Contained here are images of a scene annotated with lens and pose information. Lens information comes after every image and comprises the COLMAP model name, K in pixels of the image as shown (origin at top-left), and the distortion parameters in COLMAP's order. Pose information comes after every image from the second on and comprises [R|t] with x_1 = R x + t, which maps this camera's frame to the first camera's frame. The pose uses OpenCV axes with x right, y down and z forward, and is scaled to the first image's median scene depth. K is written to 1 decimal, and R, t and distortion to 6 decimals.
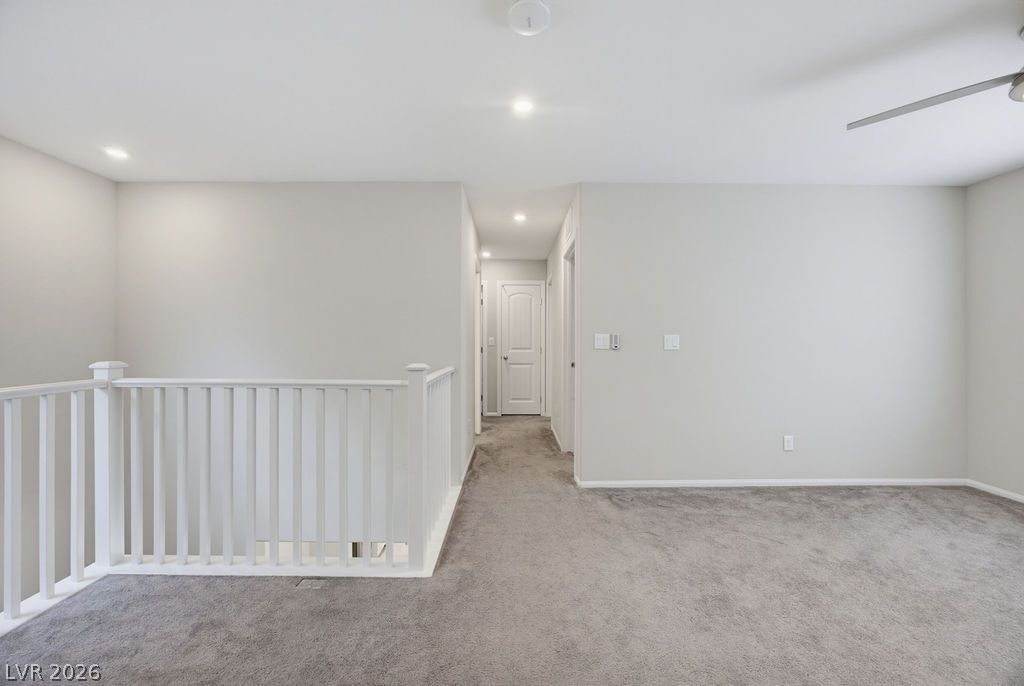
lens RADIAL K [[399.7, 0, 510.5], [0, 399.7, 339.8], [0, 0, 1]] dist [-0.028378, 0.008400]
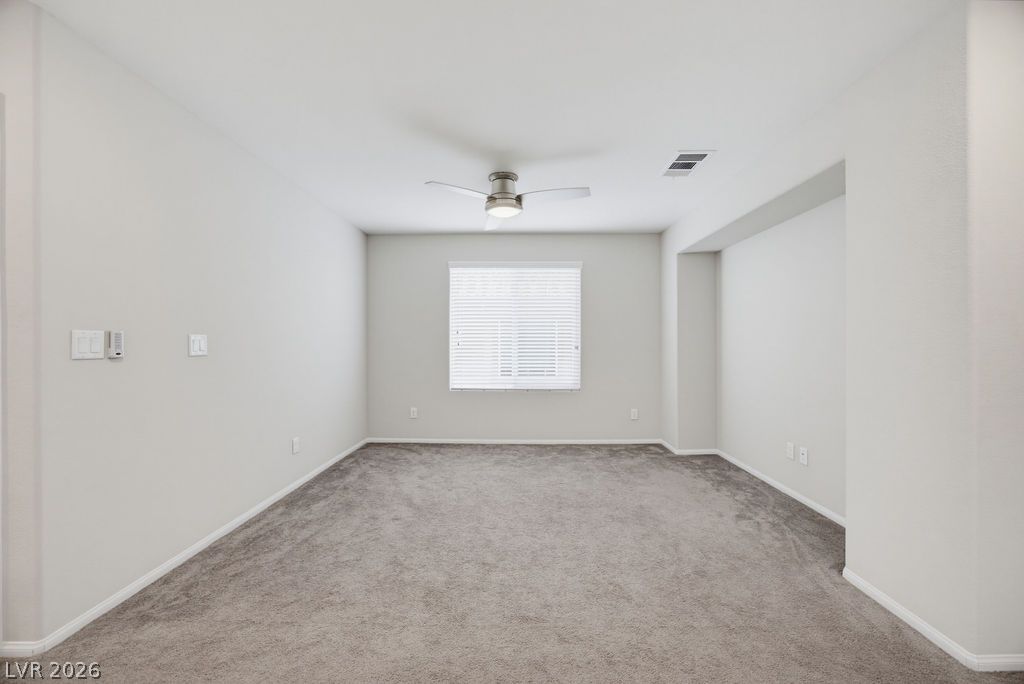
lens RADIAL K [[399.7, 0, 516.1], [0, 399.7, 342.8], [0, 0, 1]] dist [-0.028378, 0.008400]
pose [[0.016163, -0.005909, 0.999852, -0.308322], [0.003001, 0.999978, 0.005862, 0.000257], [-0.999865, 0.002906, 0.016180, 0.472758]]
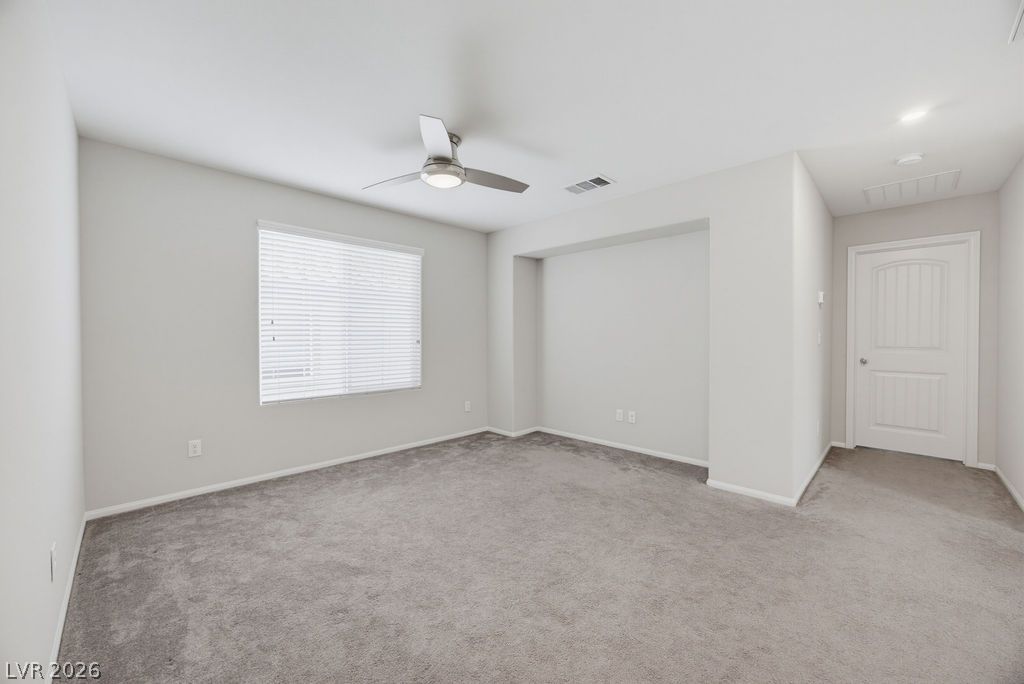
lens RADIAL K [[399.7, 0, 509.4], [0, 399.7, 337.5], [0, 0, 1]] dist [-0.028378, 0.008400]
pose [[-0.713230, -0.003866, 0.700919, 0.020222], [0.002025, 0.999969, 0.007575, 0.002931], [-0.700927, 0.006822, -0.713201, 1.059806]]
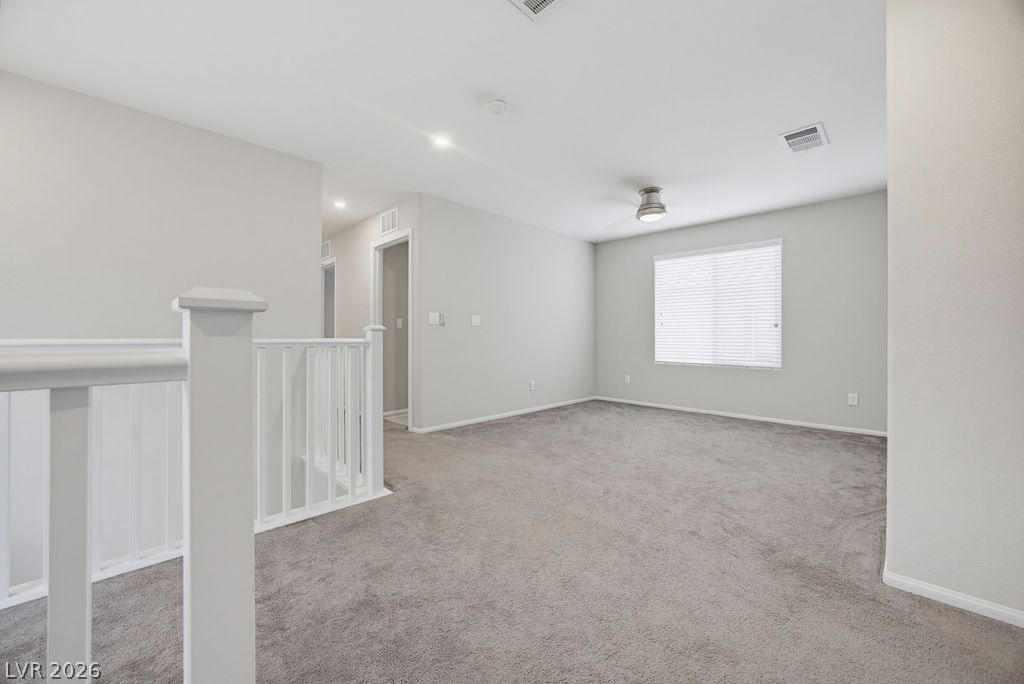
lens RADIAL K [[399.7, 0, 506.8], [0, 399.7, 336.4], [0, 0, 1]] dist [-0.028378, 0.008400]
pose [[0.715418, -0.002310, 0.698693, -0.568499], [0.002475, 0.999997, 0.000772, 0.067424], [-0.698692, 0.001177, 0.715421, -0.111099]]
